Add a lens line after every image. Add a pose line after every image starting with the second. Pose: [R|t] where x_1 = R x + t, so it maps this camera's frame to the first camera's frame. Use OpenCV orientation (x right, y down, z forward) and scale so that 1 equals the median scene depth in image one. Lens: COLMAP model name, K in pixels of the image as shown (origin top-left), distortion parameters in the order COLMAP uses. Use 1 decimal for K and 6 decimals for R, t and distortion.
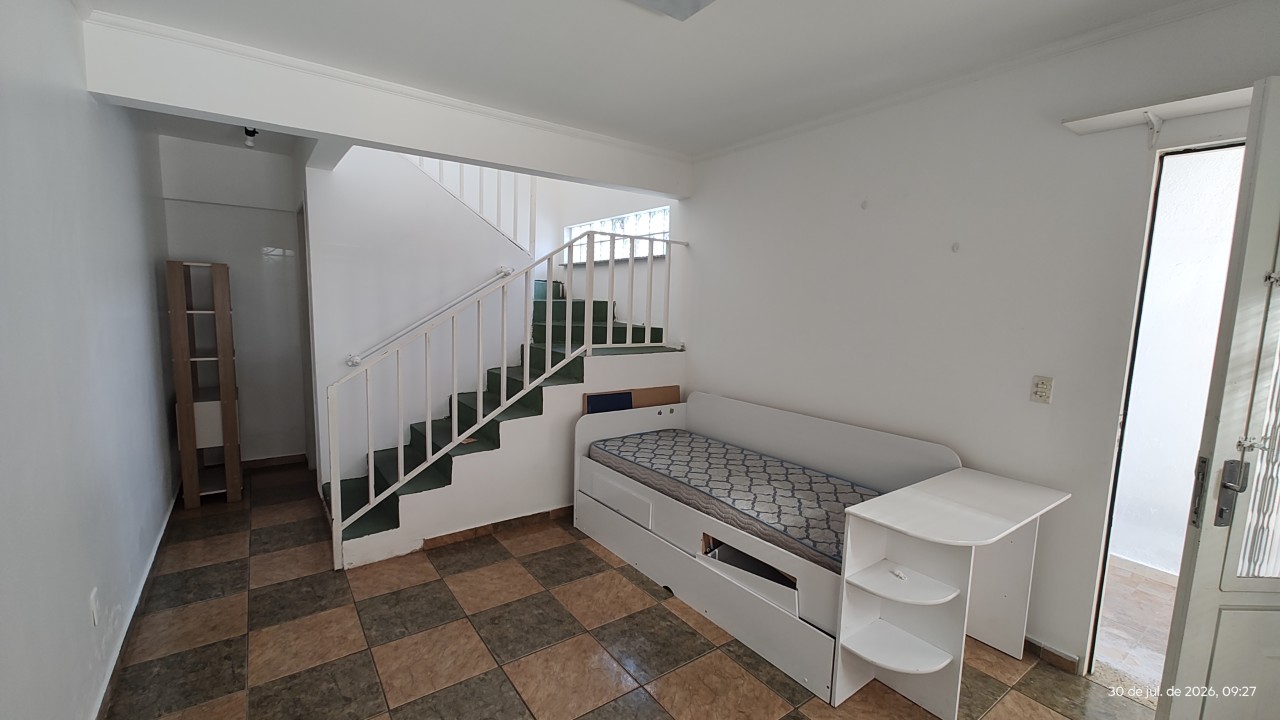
lens RADIAL K [[528.5, 0, 640.0], [0, 528.5, 360.0], [0, 0, 1]] dist [0.001381, 0.000271]
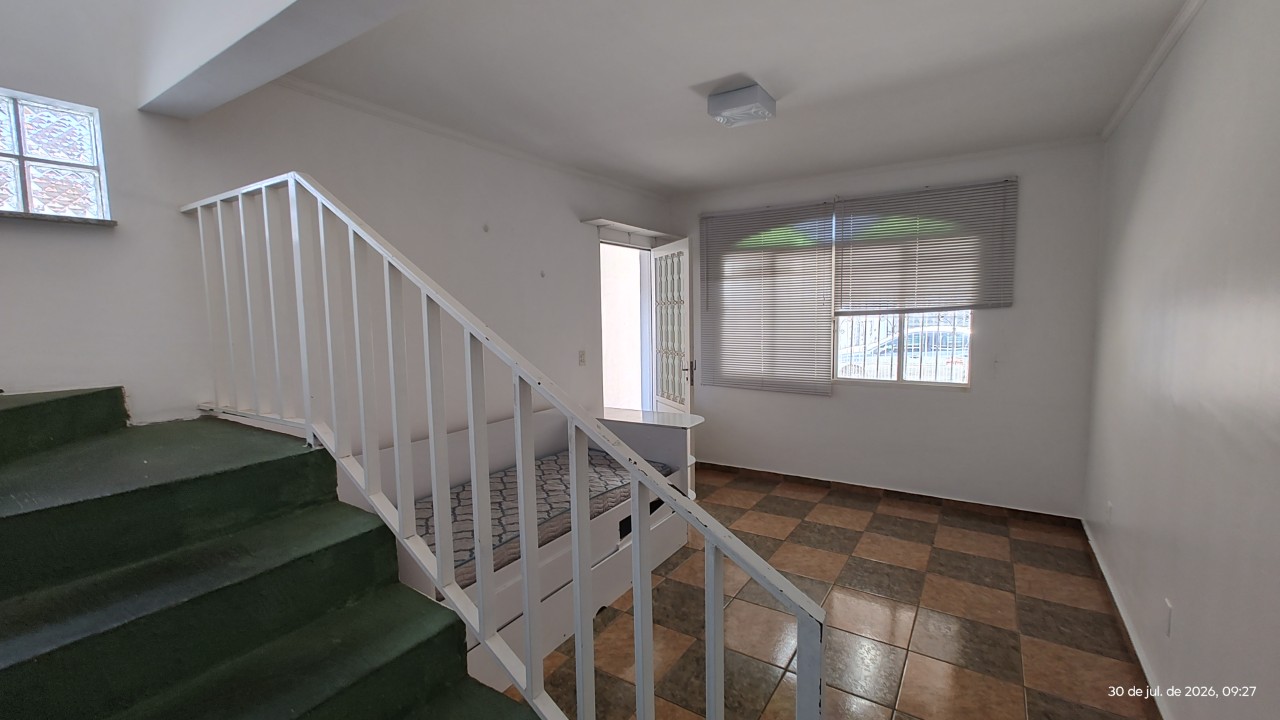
lens RADIAL K [[528.5, 0, 640.0], [0, 528.5, 360.0], [0, 0, 1]] dist [0.001381, 0.000271]
pose [[-0.362930, -0.117219, 0.924414, -0.899319], [0.096486, 0.981996, 0.162402, -0.193597], [-0.926807, 0.148134, -0.345086, 1.298223]]
